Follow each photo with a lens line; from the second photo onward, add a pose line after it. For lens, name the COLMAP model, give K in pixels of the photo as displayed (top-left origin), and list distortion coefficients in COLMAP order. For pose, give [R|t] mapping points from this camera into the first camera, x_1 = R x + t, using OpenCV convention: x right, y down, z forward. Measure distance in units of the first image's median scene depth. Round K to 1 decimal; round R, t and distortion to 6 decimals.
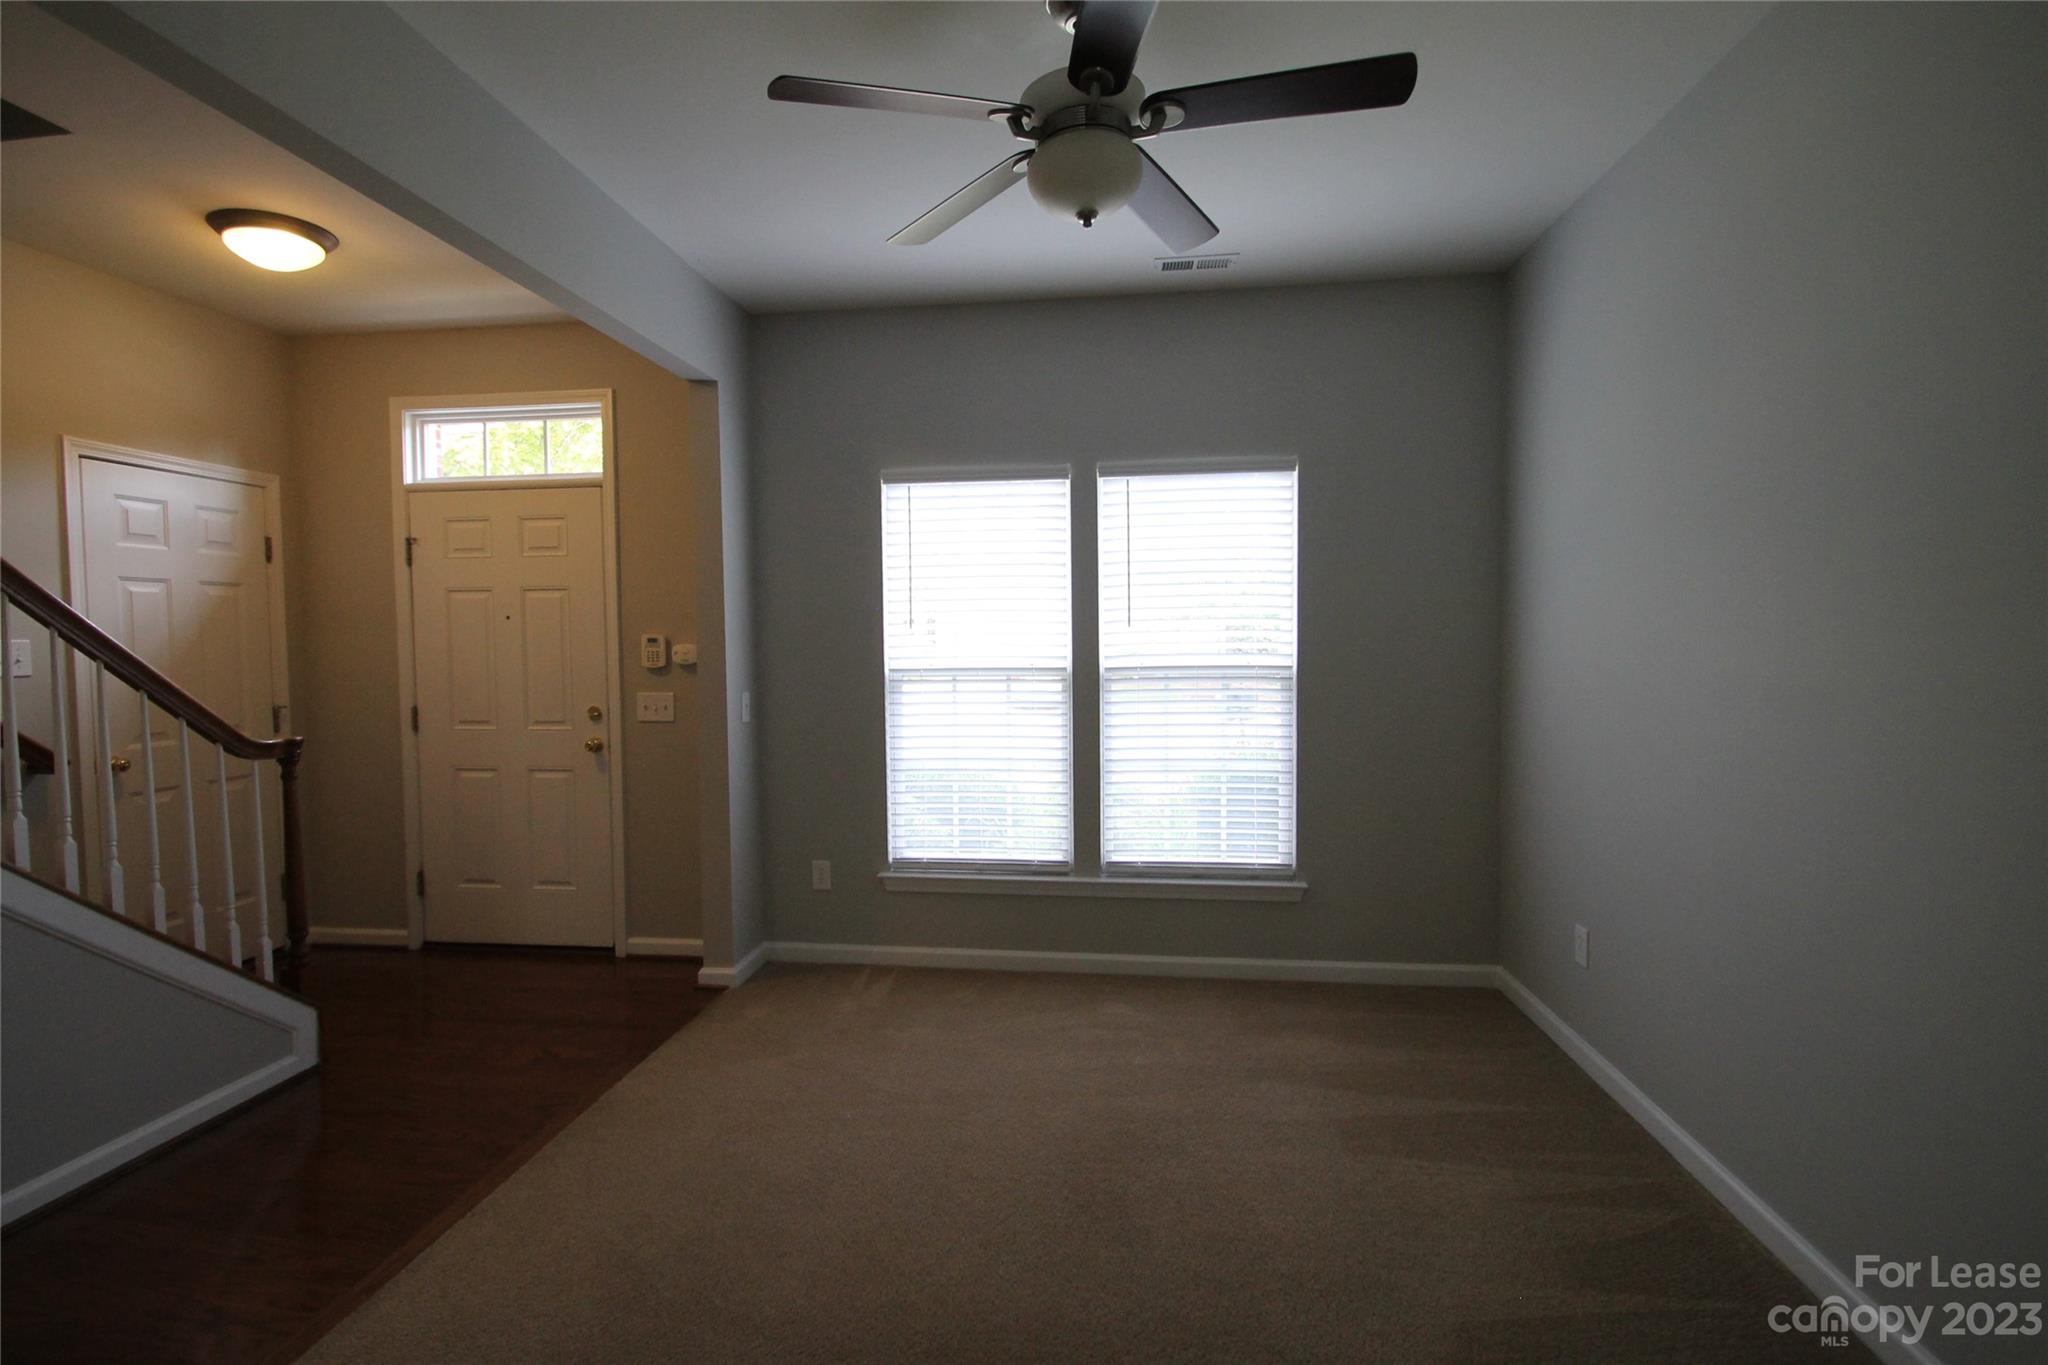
lens RADIAL K [[966.1, 0, 1001.2], [0, 966.1, 682.7], [0, 0, 1]] dist [-0.000453, -0.000842]
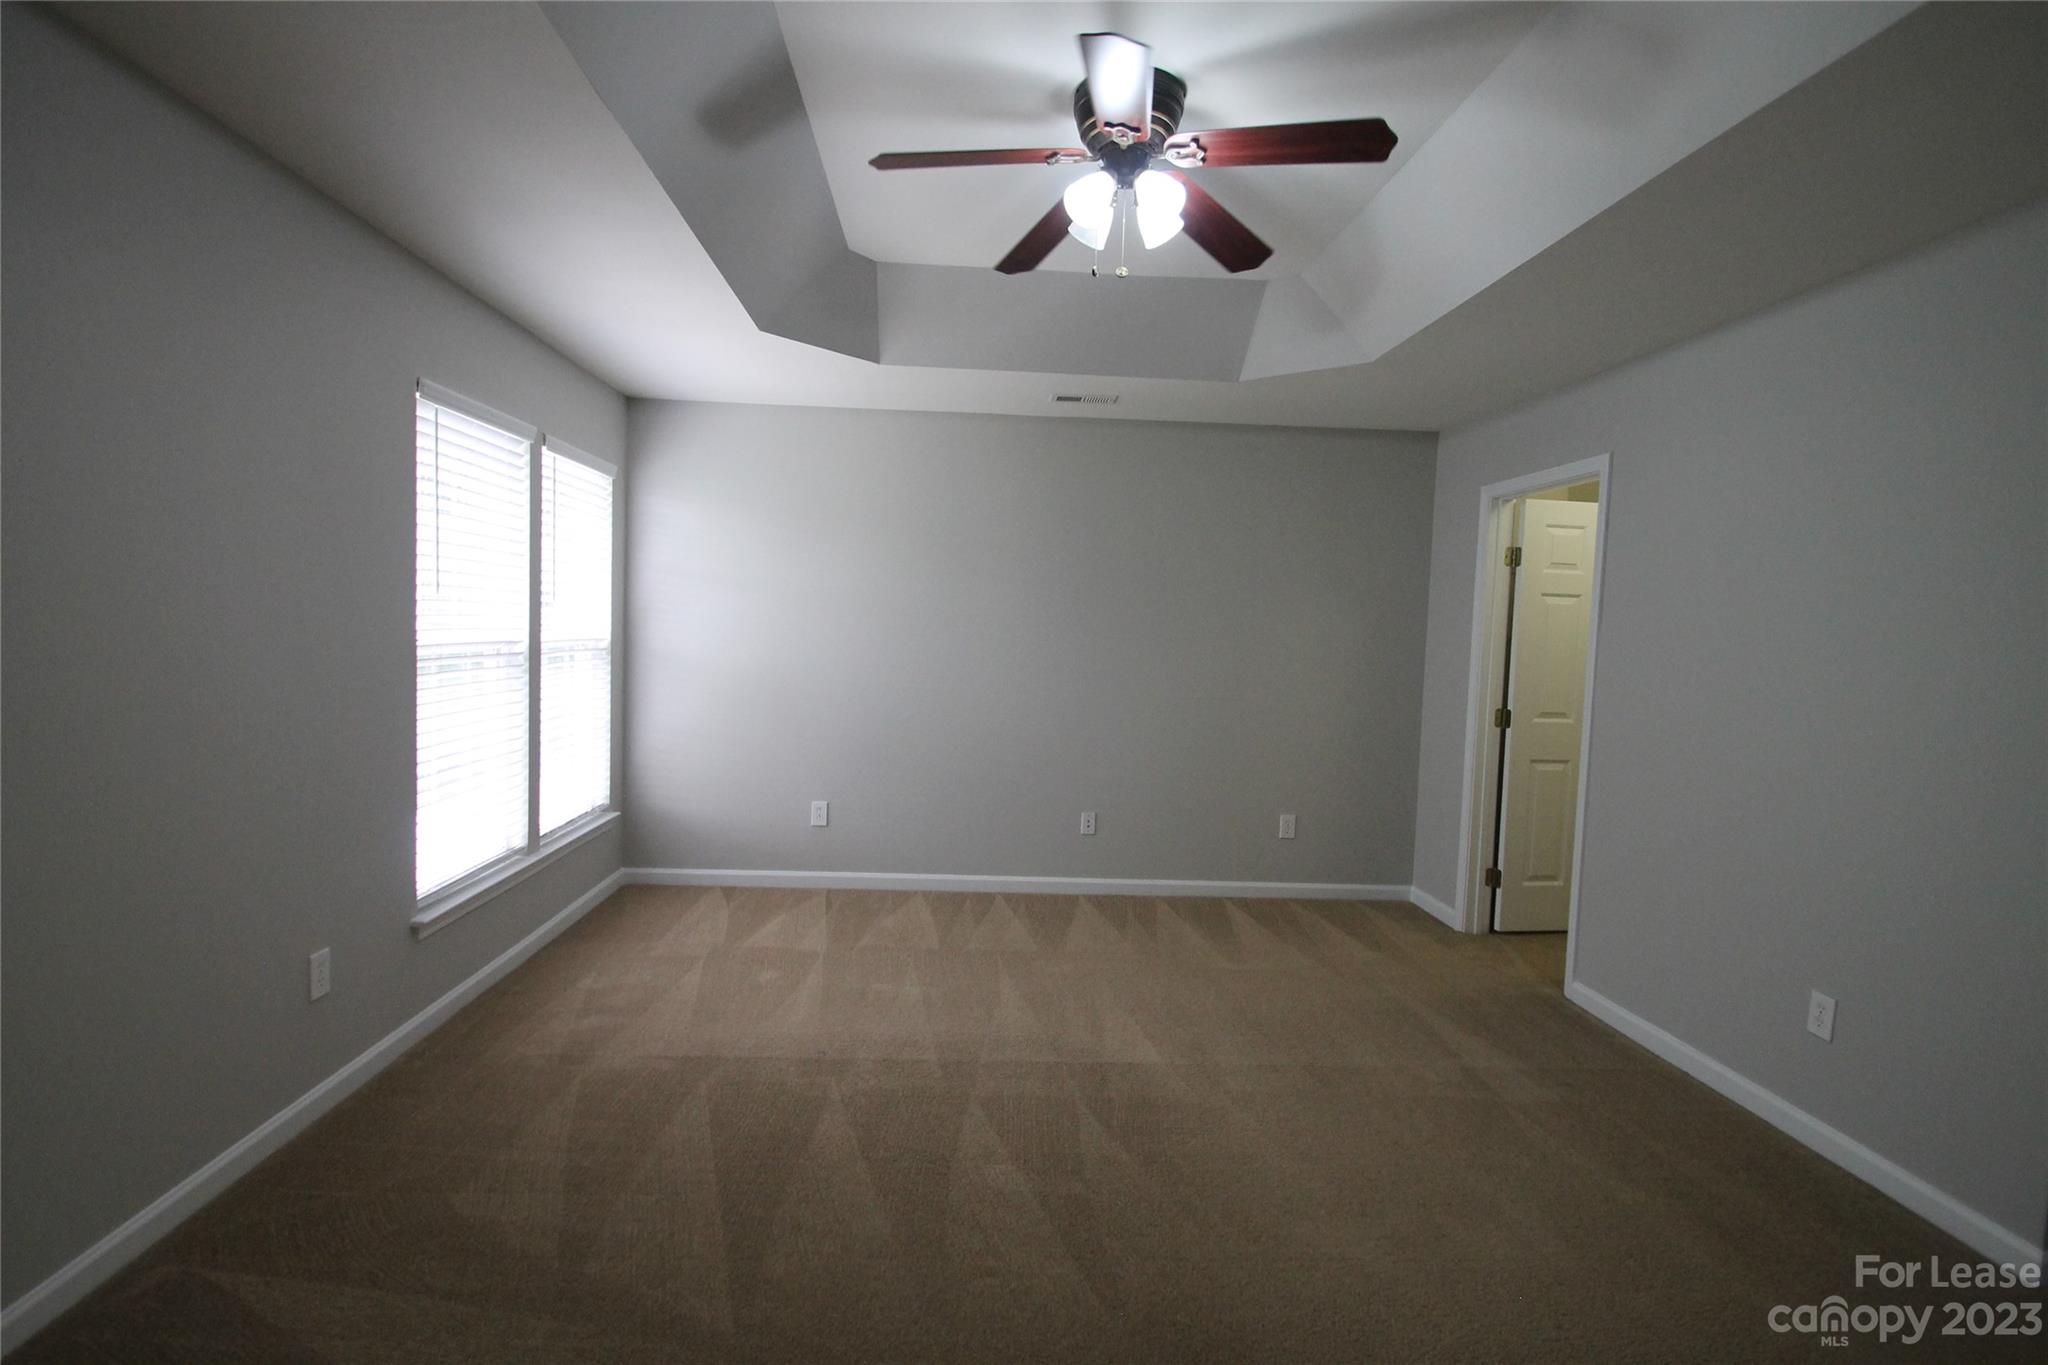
lens RADIAL K [[975.9, 0, 1012.3], [0, 975.9, 685.6], [0, 0, 1]] dist [-0.000070, -0.000070]
pose [[-0.170150, -0.058245, 0.983695, -0.956217], [0.009997, 0.998098, 0.060827, -0.025658], [-0.985367, 0.020183, -0.169244, 0.687360]]
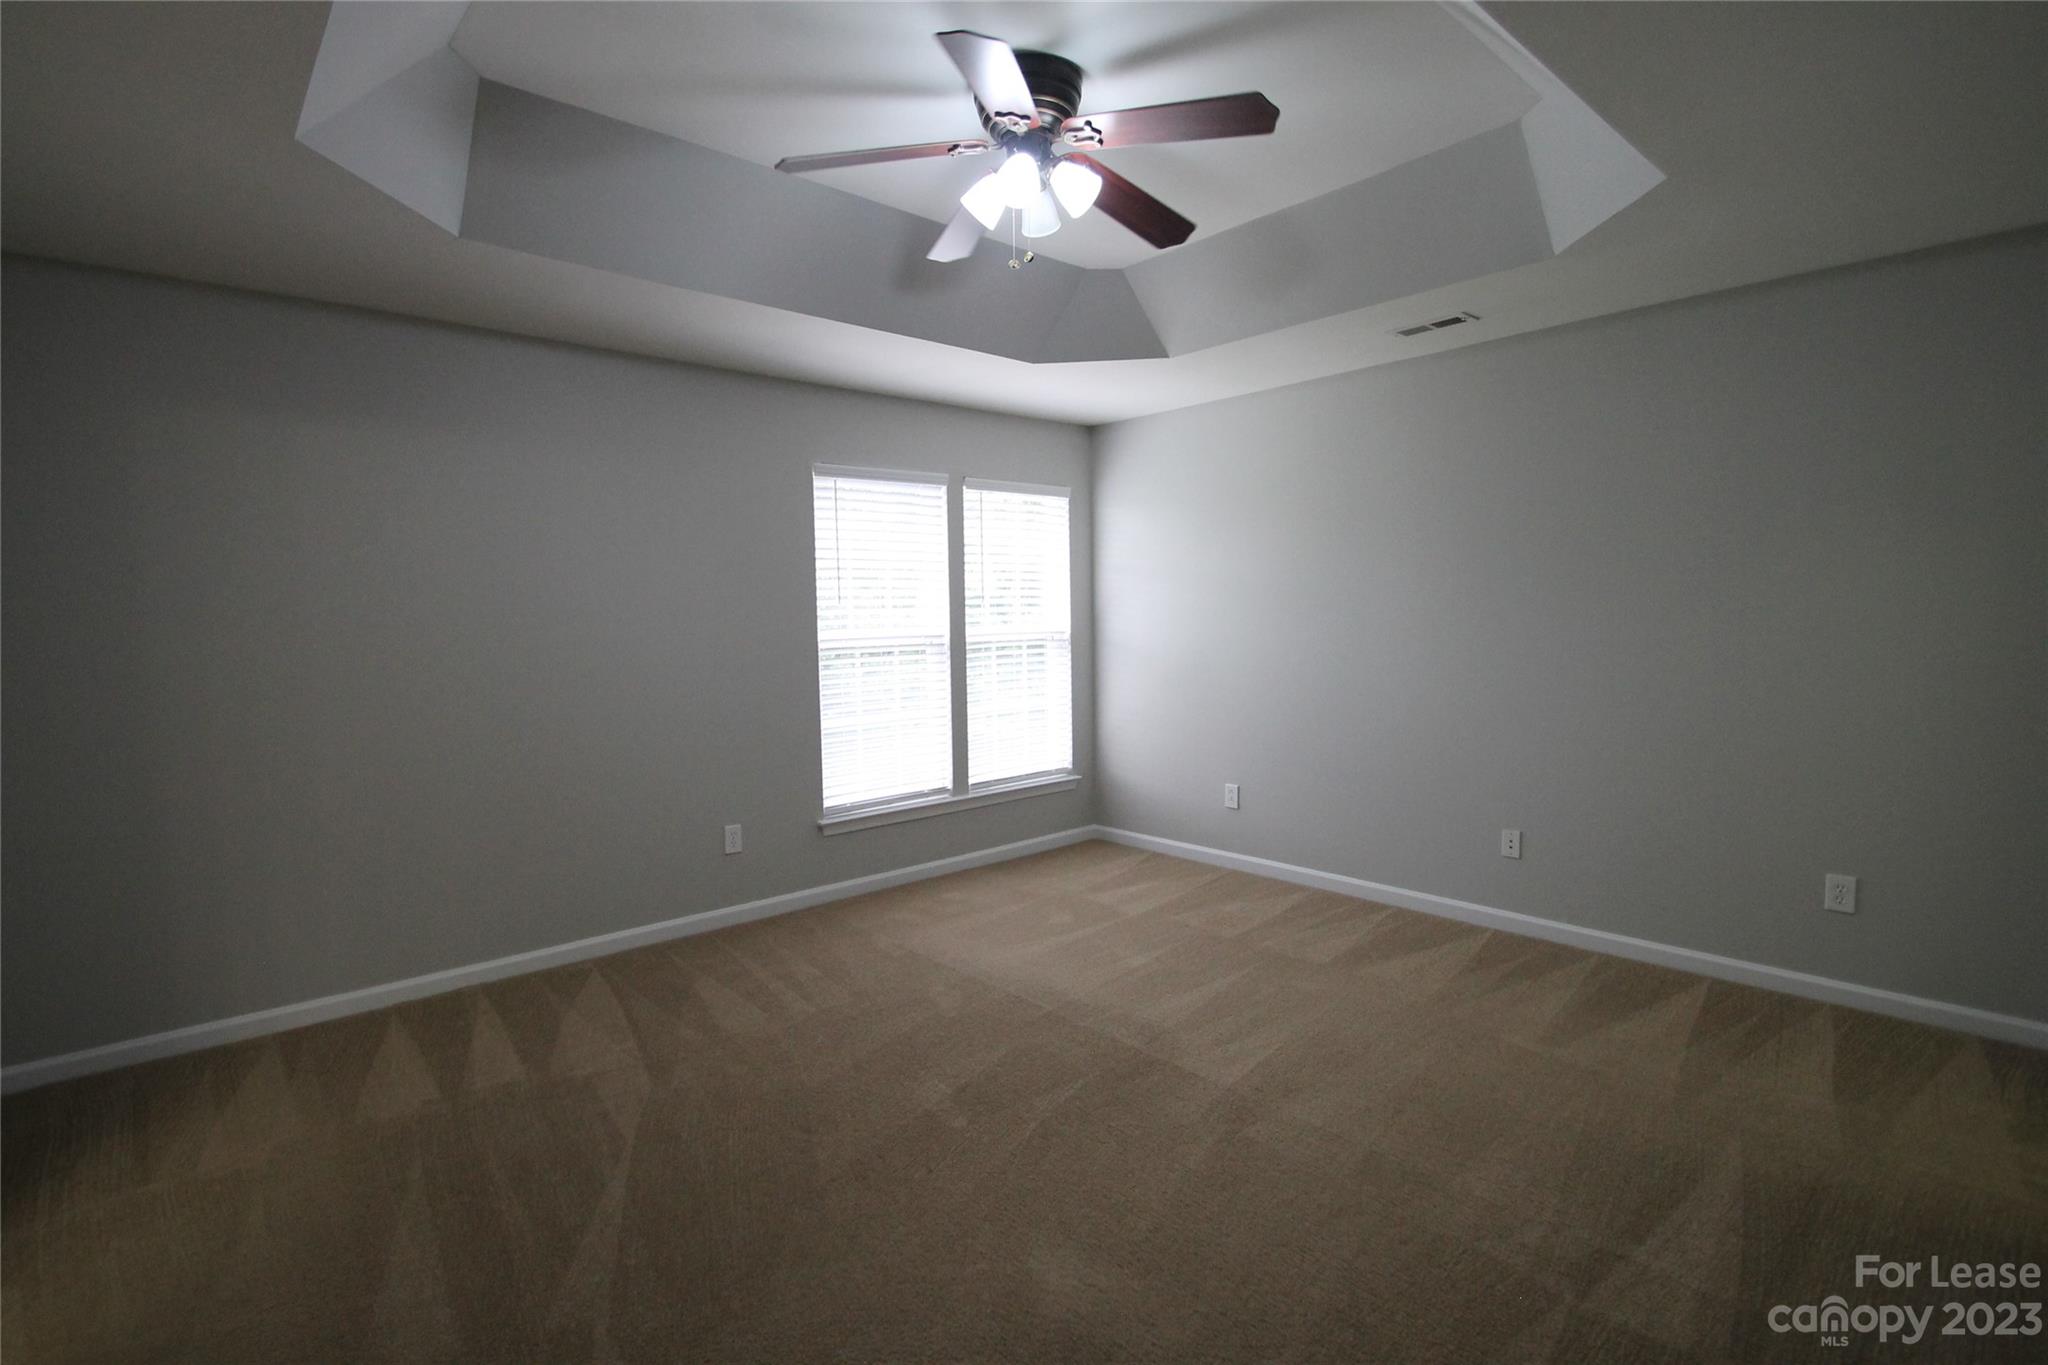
lens RADIAL K [[966.1, 0, 1001.2], [0, 966.1, 682.7], [0, 0, 1]] dist [-0.000453, -0.000842]
pose [[0.665041, -0.055200, 0.744764, -0.831048], [0.042862, 0.998442, 0.035728, 0.004681], [-0.745575, 0.008161, 0.666371, 0.096726]]
